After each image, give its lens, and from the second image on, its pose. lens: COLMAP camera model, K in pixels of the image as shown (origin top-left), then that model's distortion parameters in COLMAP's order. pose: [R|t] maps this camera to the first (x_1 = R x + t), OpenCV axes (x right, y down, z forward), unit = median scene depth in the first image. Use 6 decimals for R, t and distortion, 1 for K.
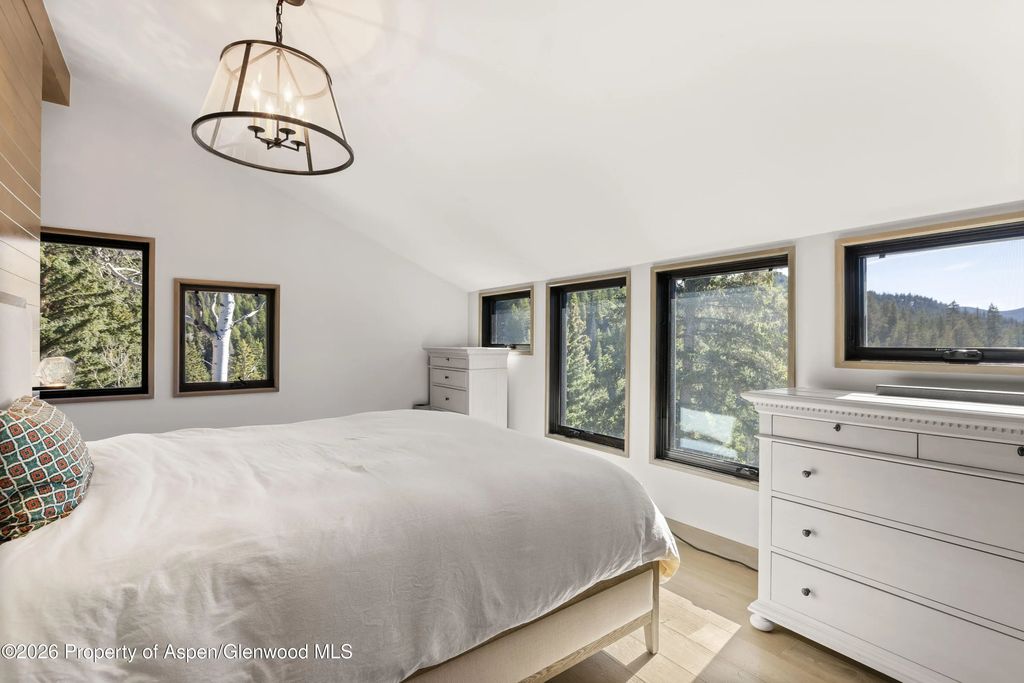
lens RADIAL K [[467.2, 0, 512.0], [0, 467.2, 341.5], [0, 0, 1]] dist [-0.000198, 0.000157]
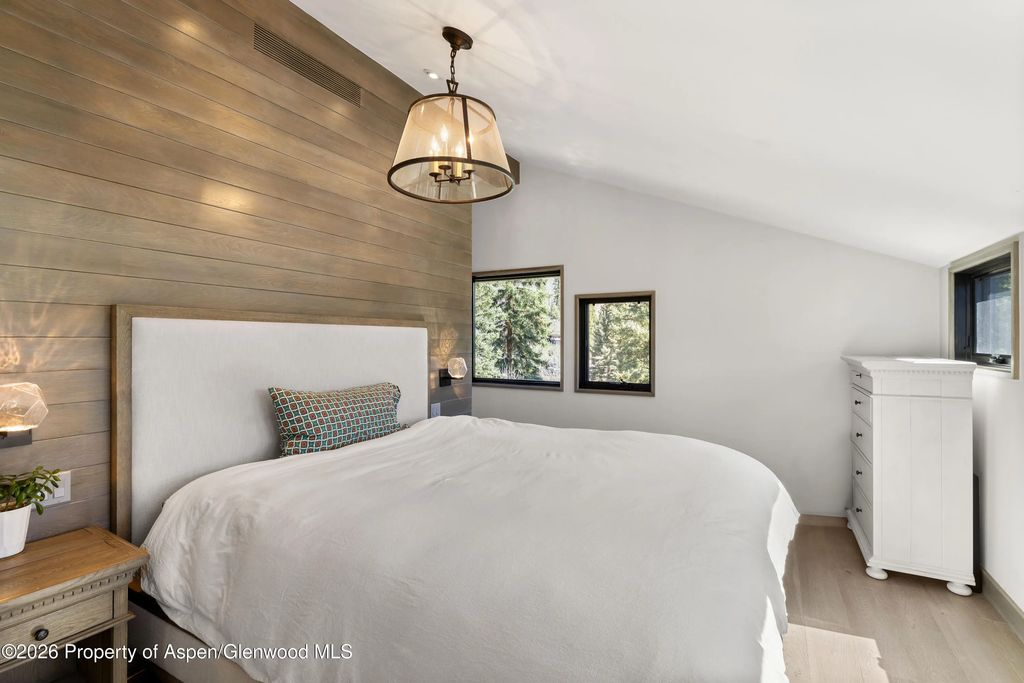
lens RADIAL K [[461.3, 0, 516.7], [0, 461.3, 338.1], [0, 0, 1]] dist [-0.011413, 0.000262]
pose [[0.427310, -0.007688, -0.904073, 0.879408], [0.001473, 0.999968, -0.007808, -0.037785], [0.904104, 0.002004, 0.427307, 1.000237]]
